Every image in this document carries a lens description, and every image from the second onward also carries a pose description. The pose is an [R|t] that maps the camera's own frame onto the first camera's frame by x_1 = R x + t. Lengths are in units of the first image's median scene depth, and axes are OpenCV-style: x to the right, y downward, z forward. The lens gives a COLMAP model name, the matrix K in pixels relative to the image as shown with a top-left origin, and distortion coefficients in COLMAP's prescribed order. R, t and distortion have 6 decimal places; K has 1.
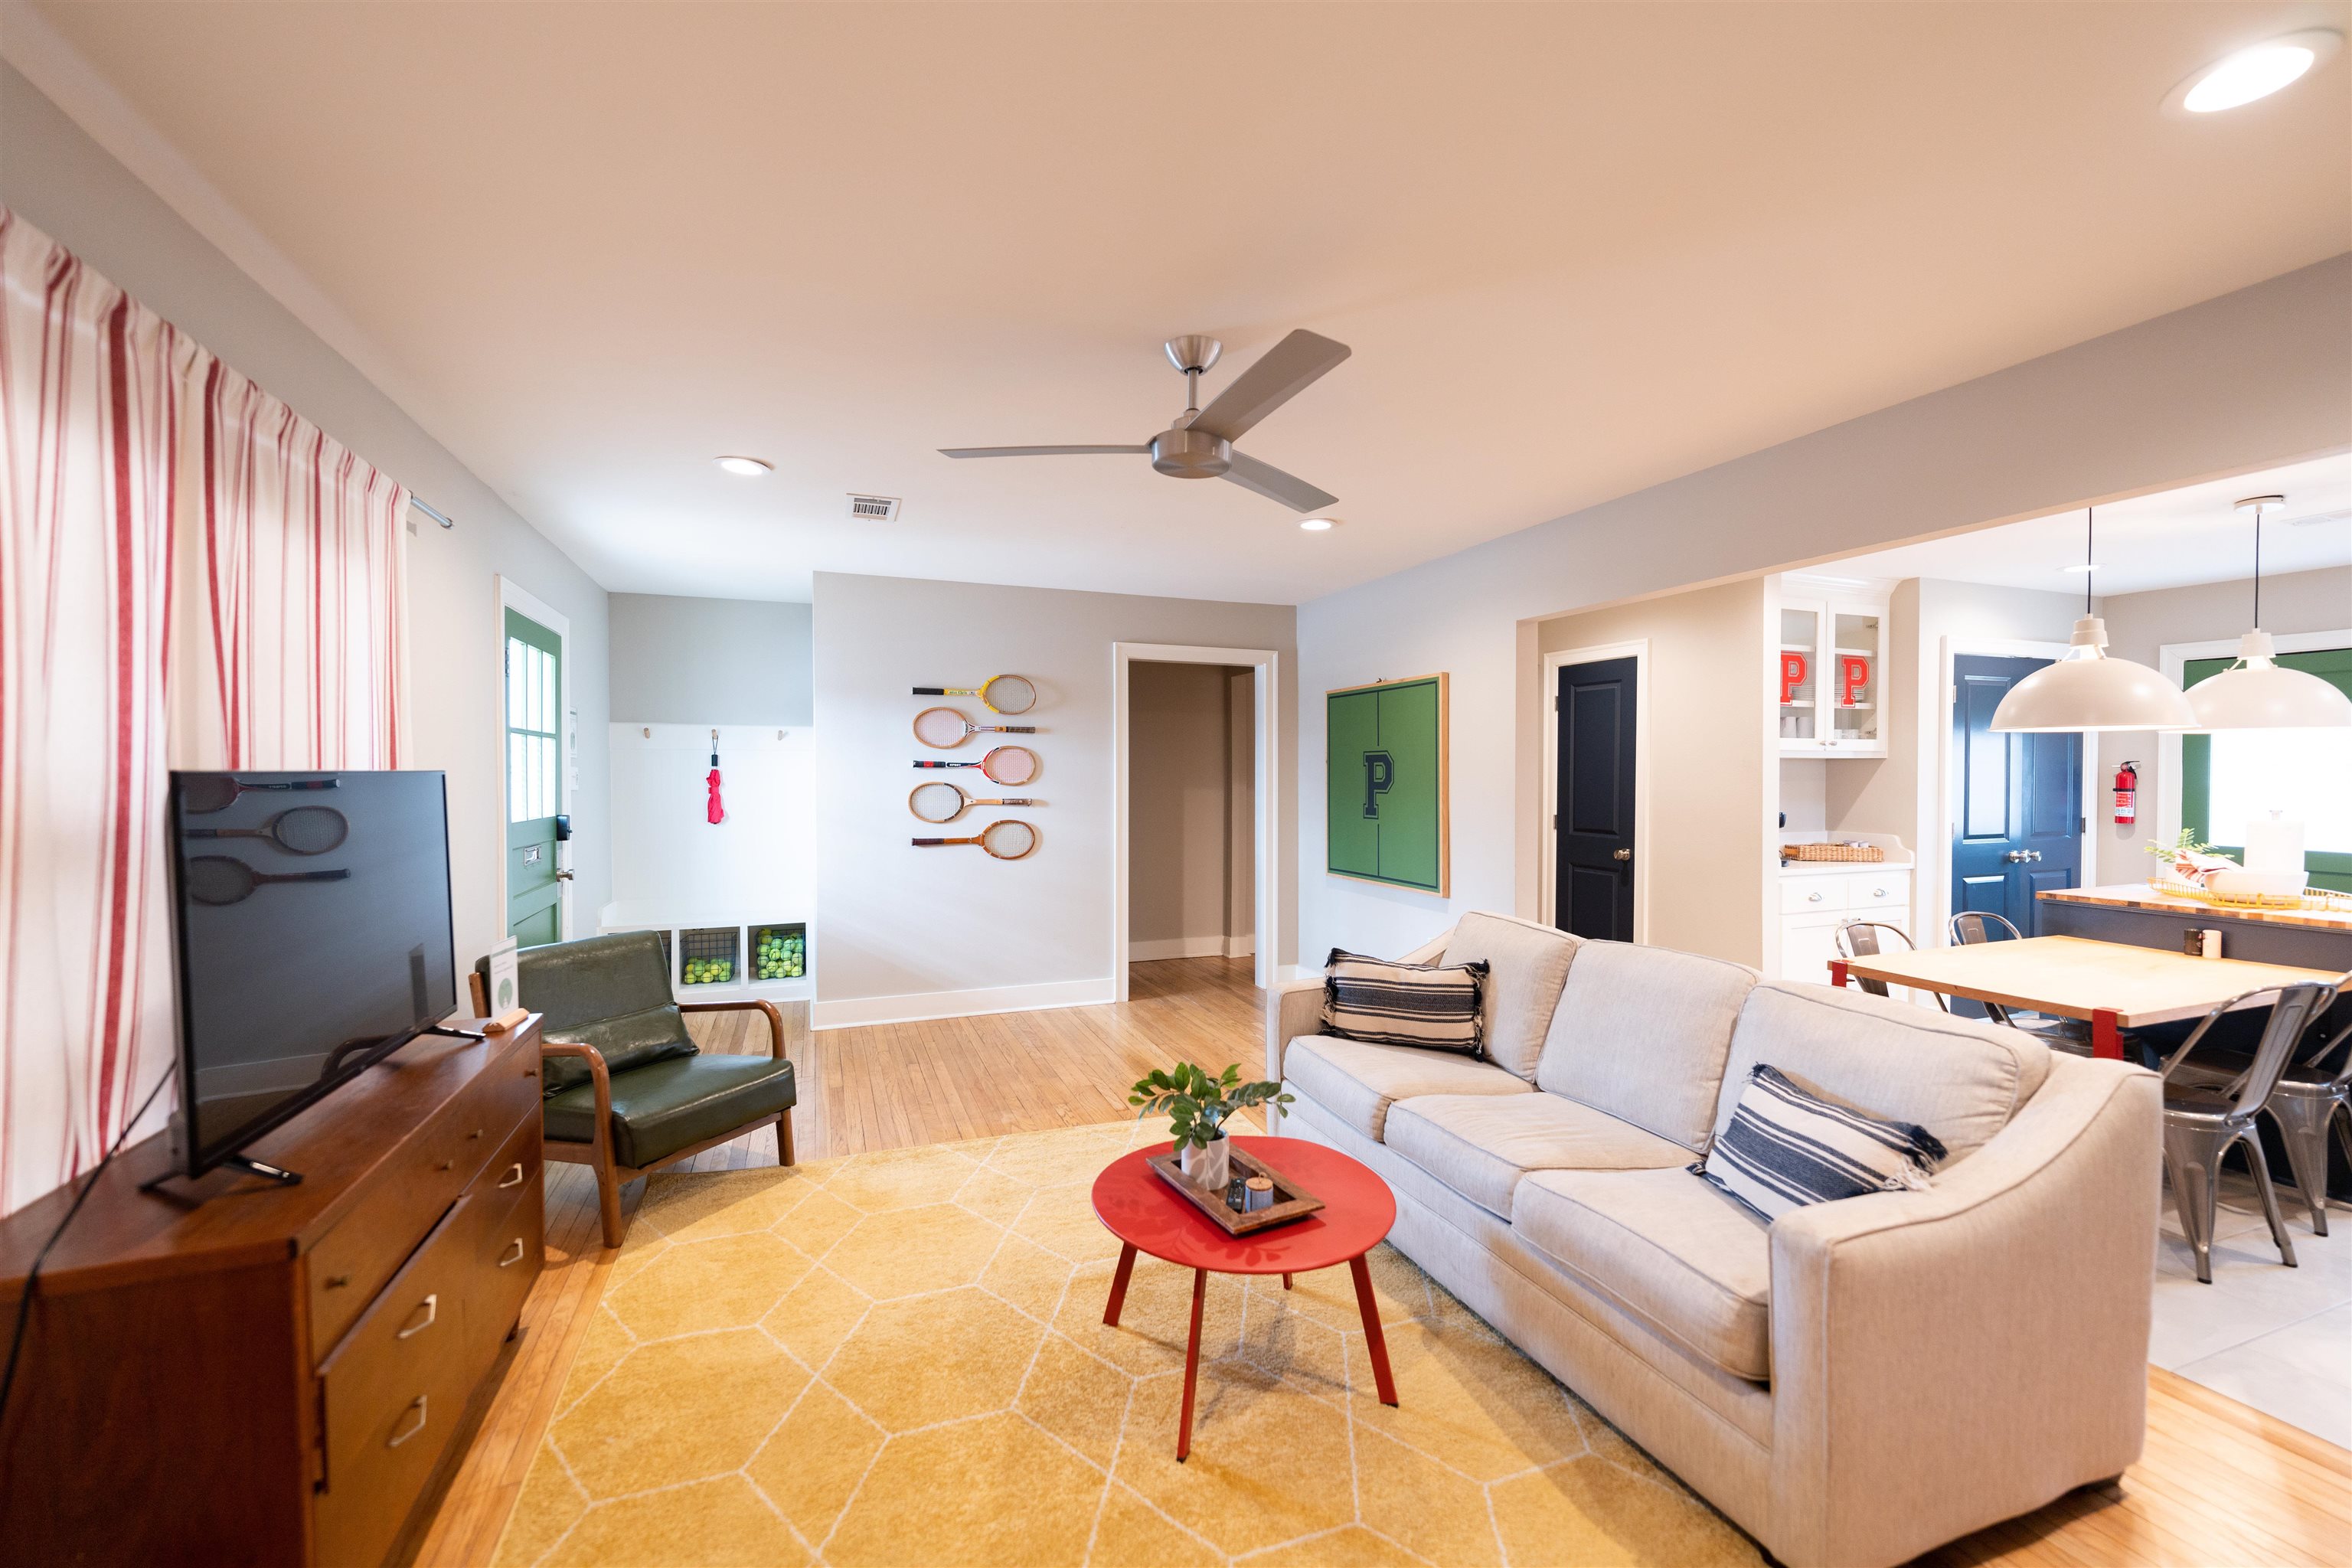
lens RADIAL K [[943.4, 0, 1173.3], [0, 943.4, 783.9], [0, 0, 1]] dist [0.001822, -0.002224]
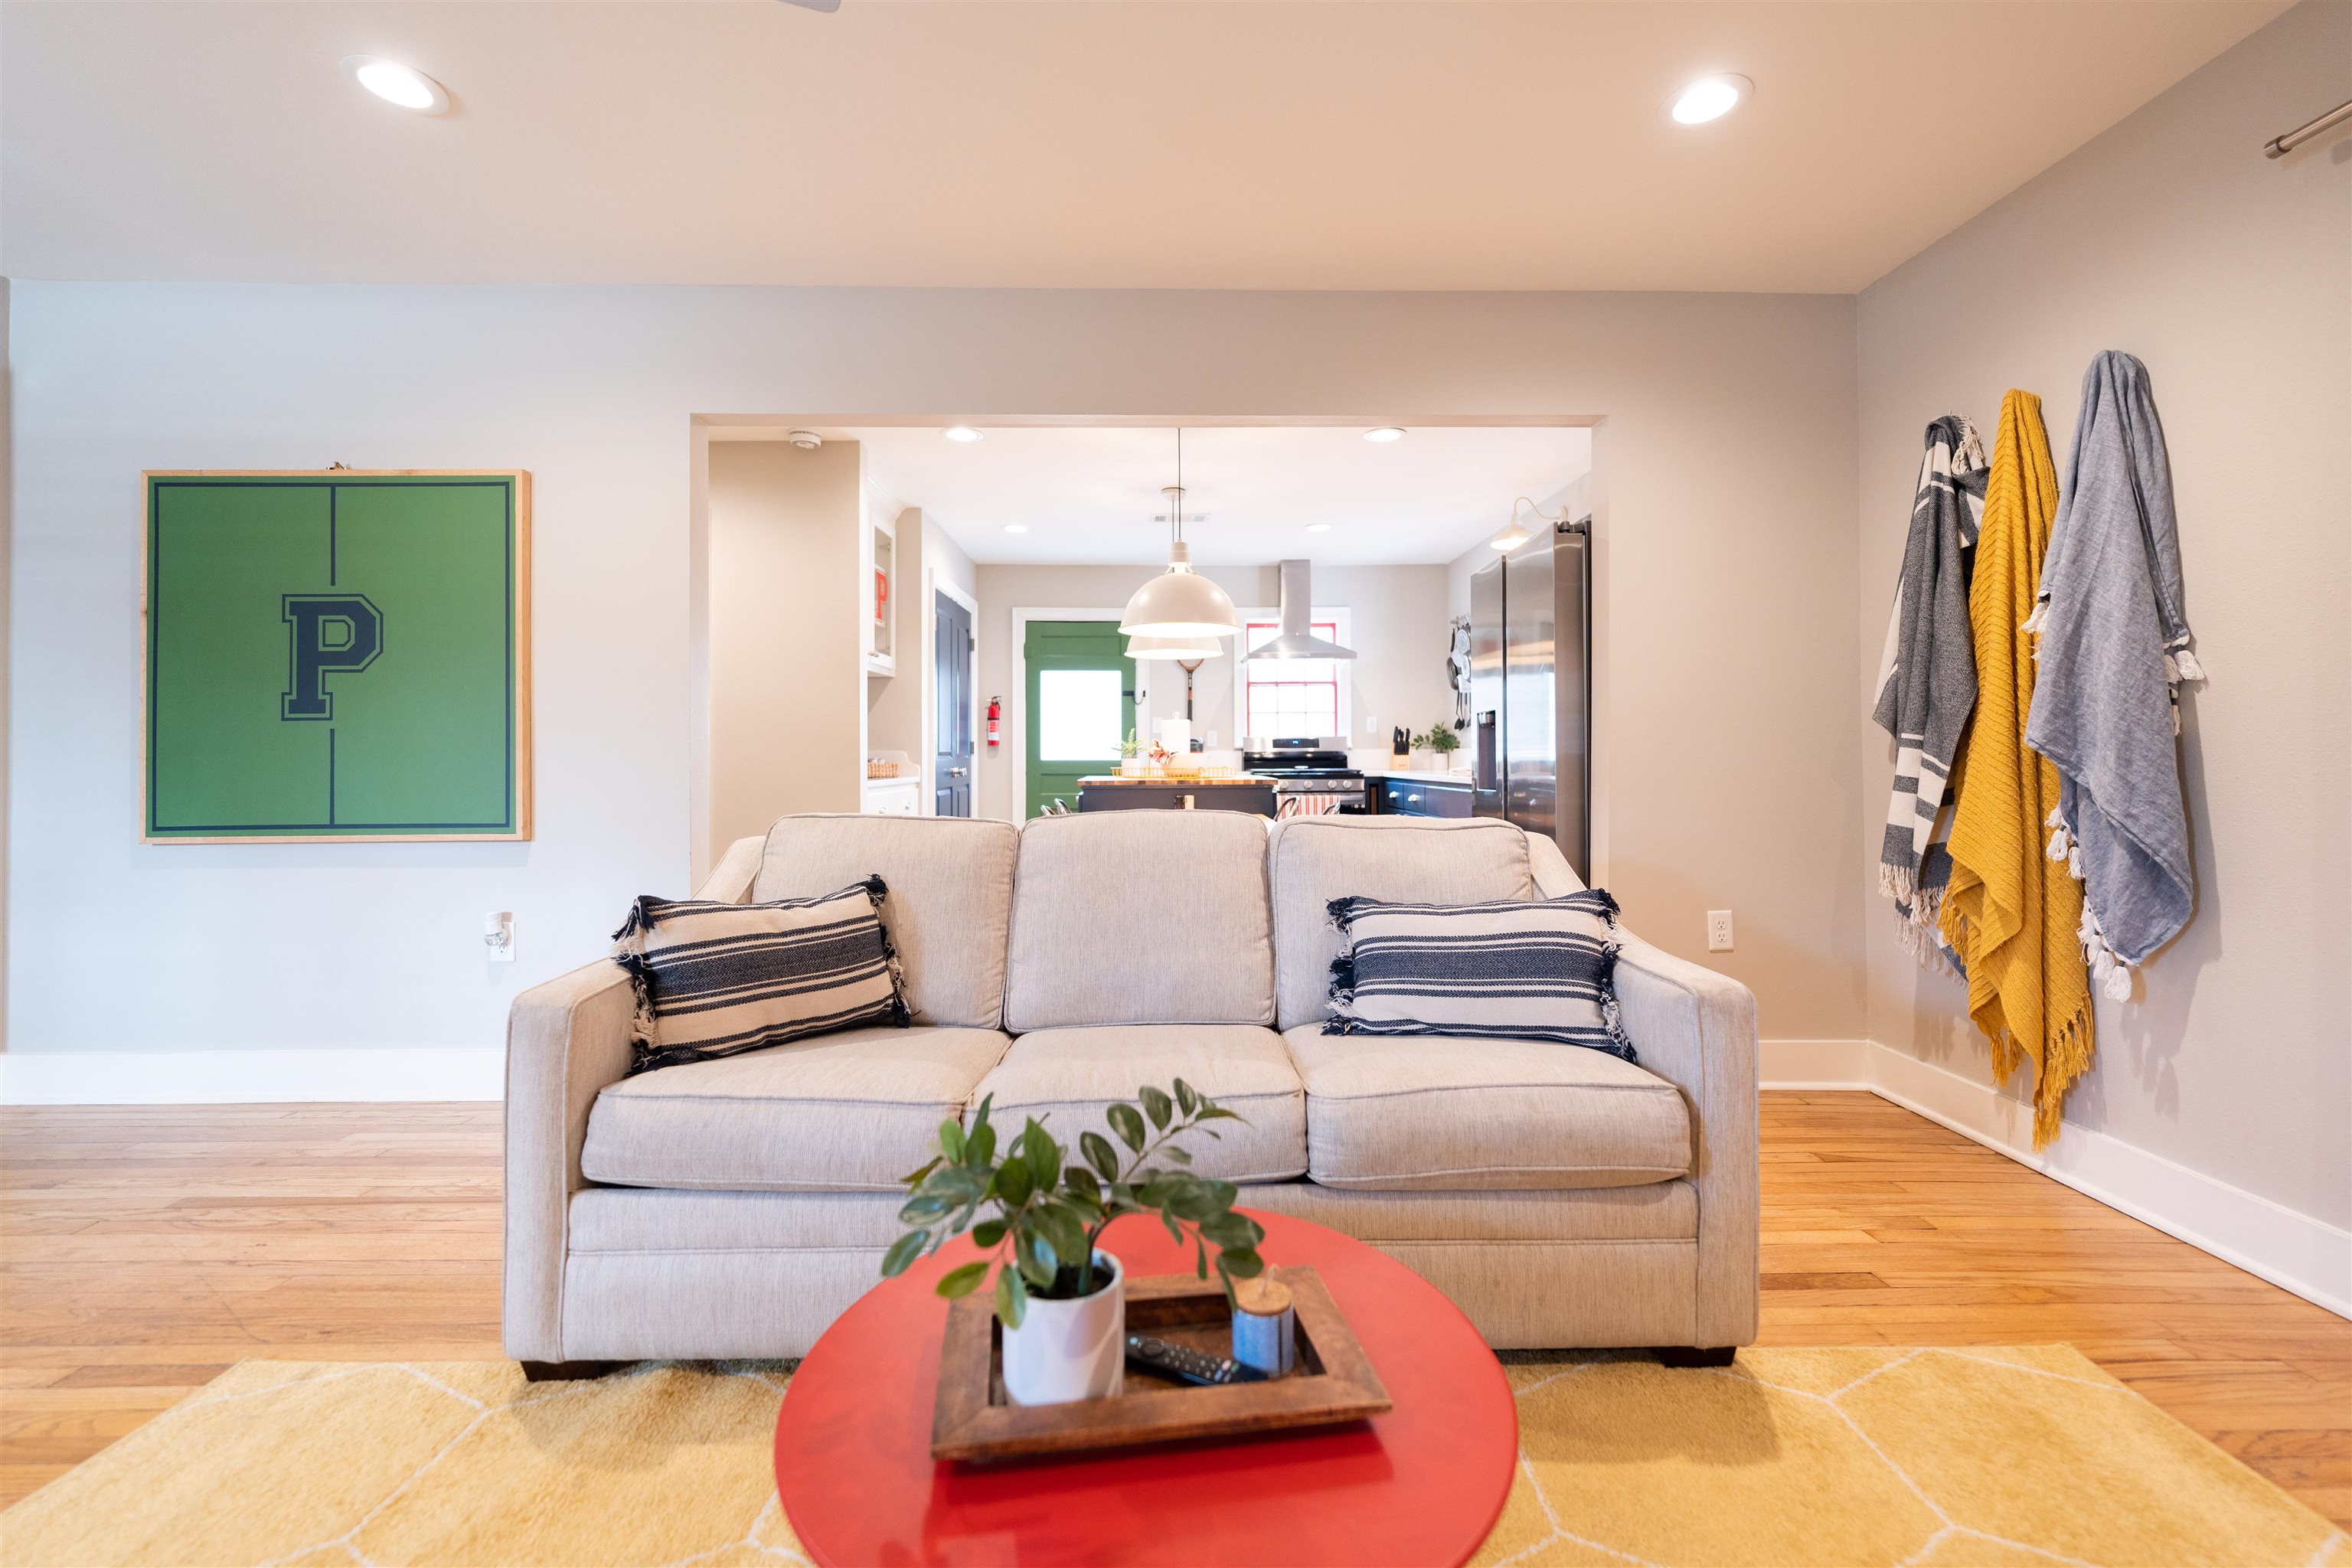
lens RADIAL K [[989.0, 0, 1162.9], [0, 989.0, 740.6], [0, 0, 1]] dist [0.002568, -0.000188]
pose [[0.346469, 0.012359, 0.937980, -0.146241], [0.015738, 0.999696, -0.018986, 0.065202], [-0.937930, 0.021340, 0.346169, 0.342619]]
